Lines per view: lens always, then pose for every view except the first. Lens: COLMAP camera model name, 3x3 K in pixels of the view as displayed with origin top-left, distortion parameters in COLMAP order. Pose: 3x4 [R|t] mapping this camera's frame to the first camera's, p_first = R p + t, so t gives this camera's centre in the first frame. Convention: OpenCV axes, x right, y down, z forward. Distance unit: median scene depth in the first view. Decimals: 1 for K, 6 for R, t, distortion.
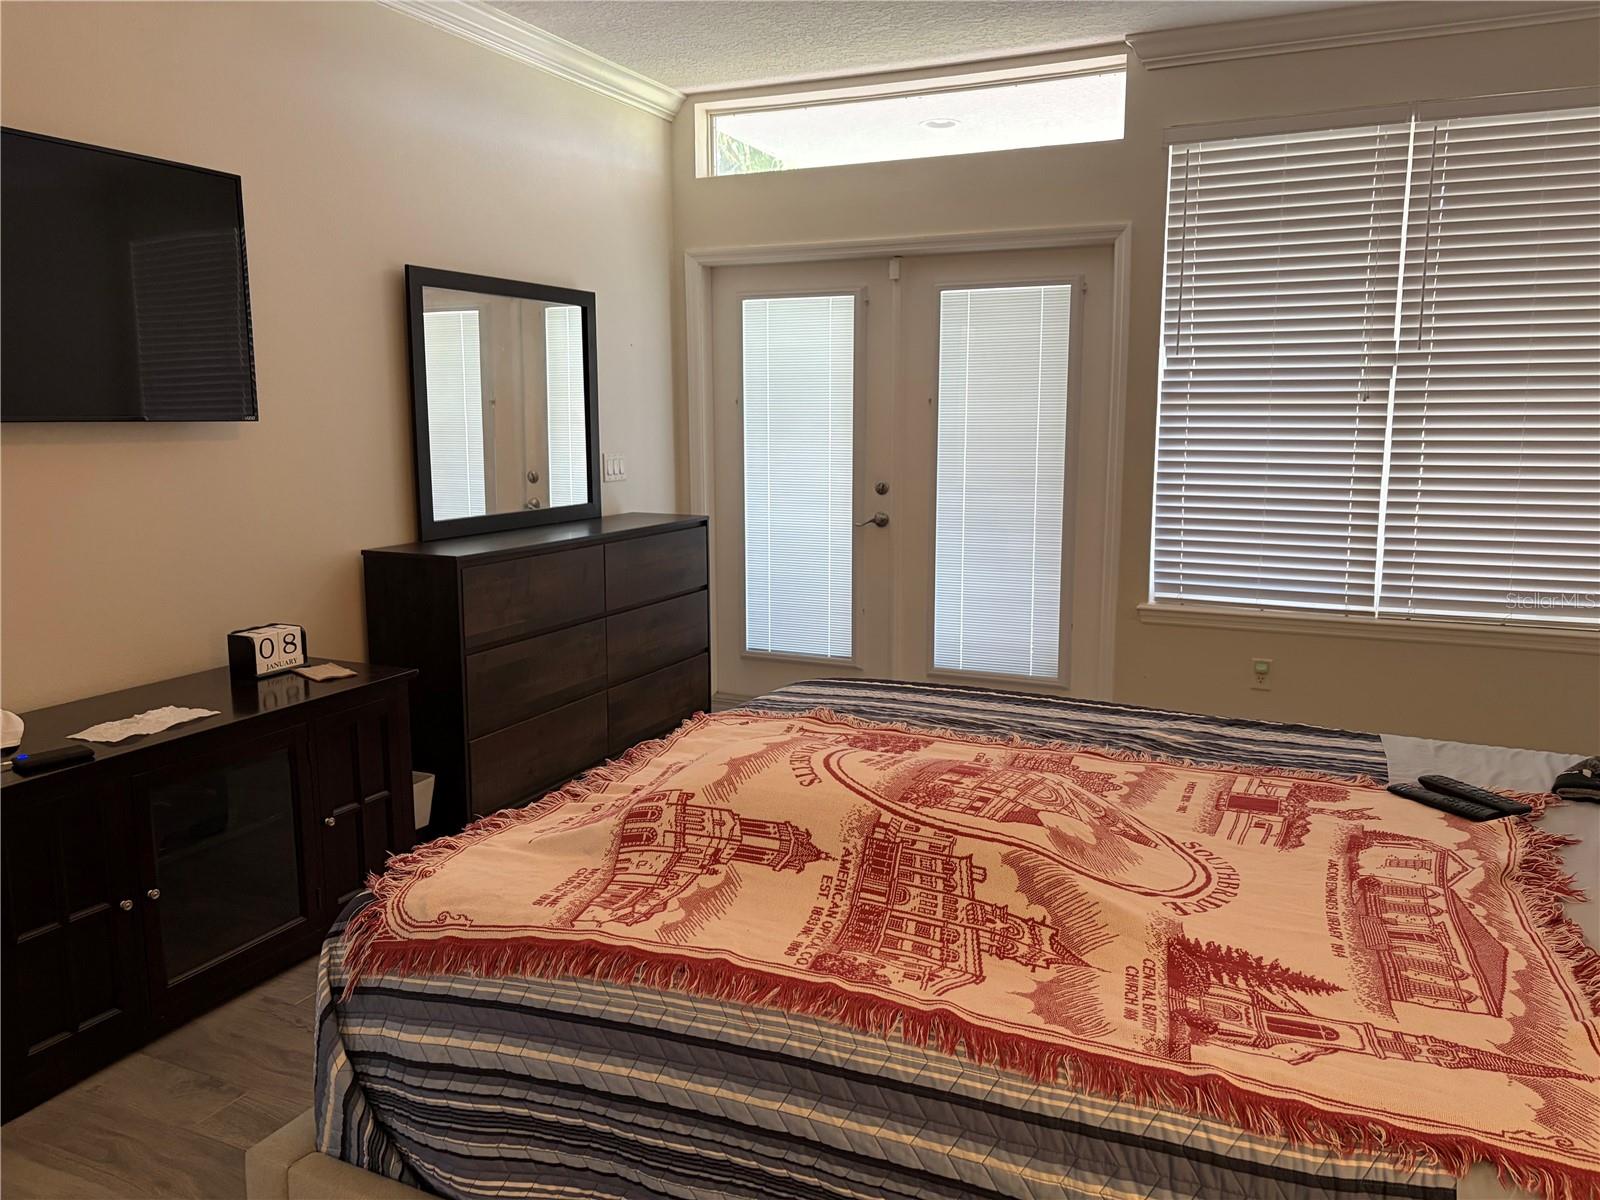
lens RADIAL K [[1203.1, 0, 800.0], [0, 1203.1, 599.4], [0, 0, 1]] dist [0.013060, 0.002646]
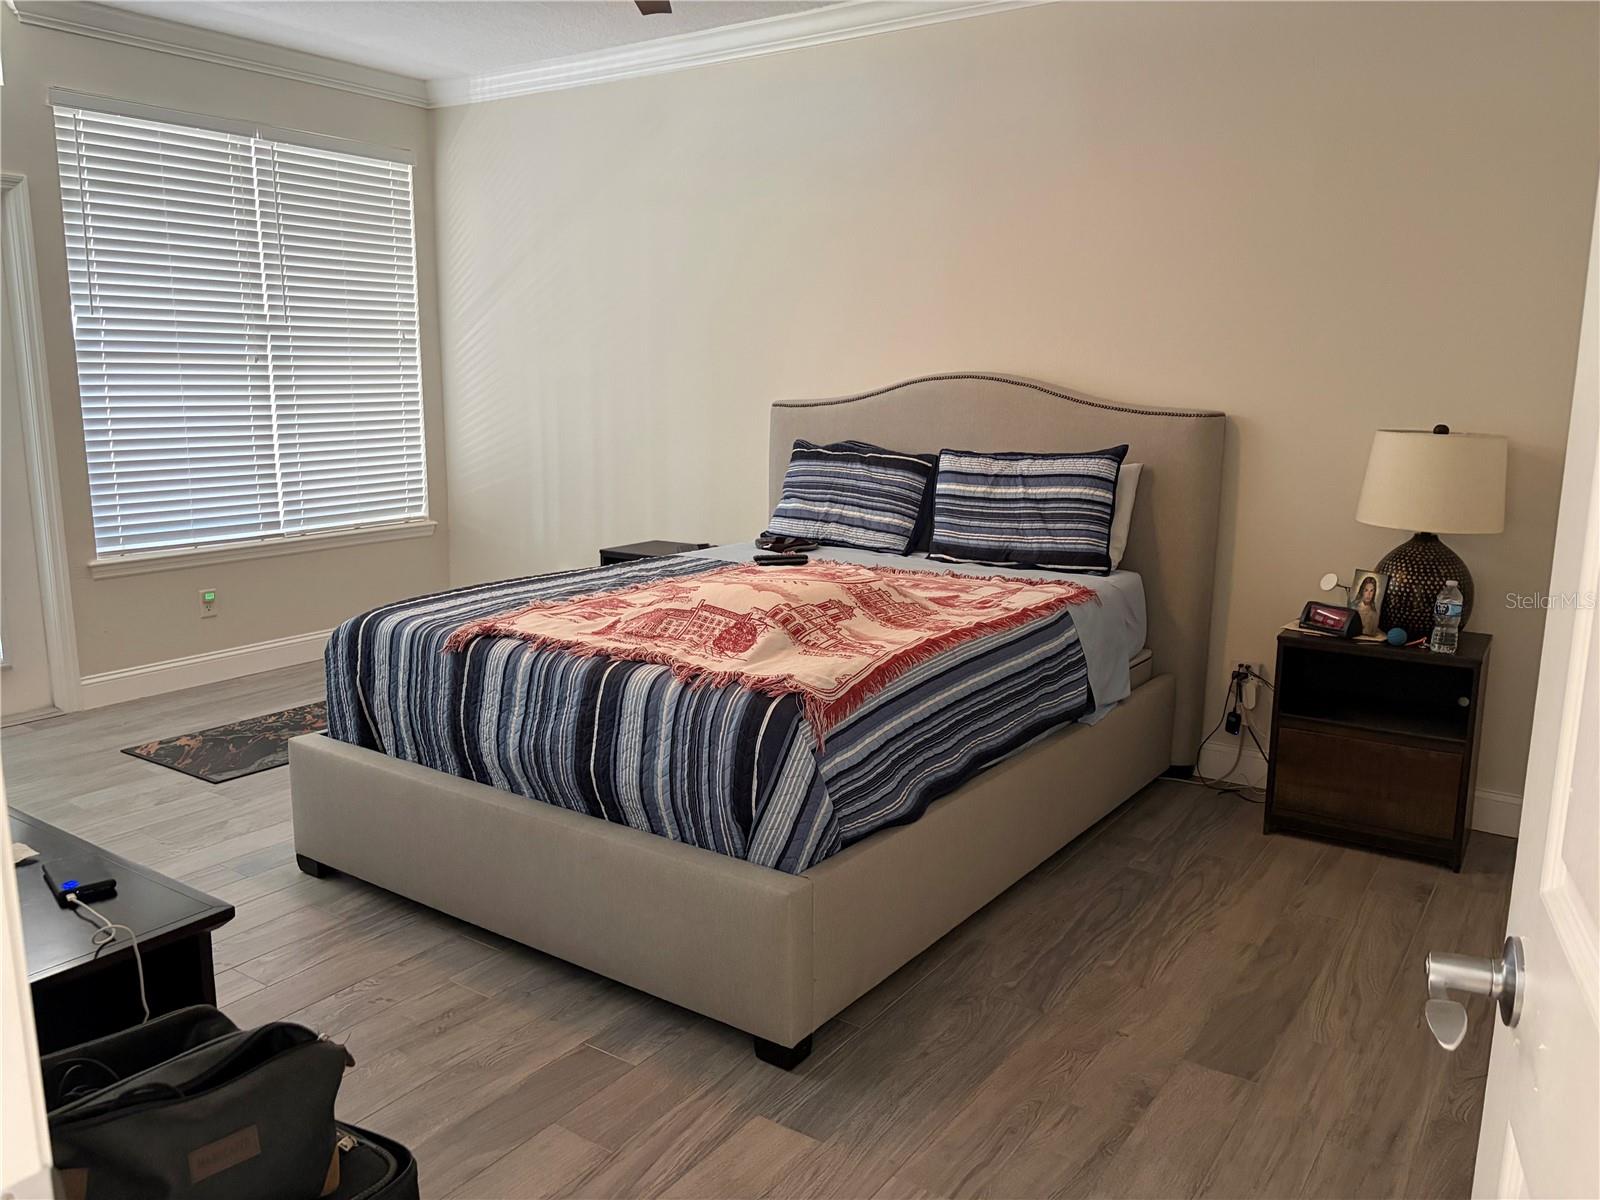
lens RADIAL K [[1203.1, 0, 797.2], [0, 1203.1, 599.7], [0, 0, 1]] dist [0.013060, 0.002646]
pose [[0.181980, -0.181699, 0.966369, -0.666333], [0.144901, 0.977005, 0.156412, -0.041496], [-0.972567, 0.111564, 0.204124, 0.244647]]
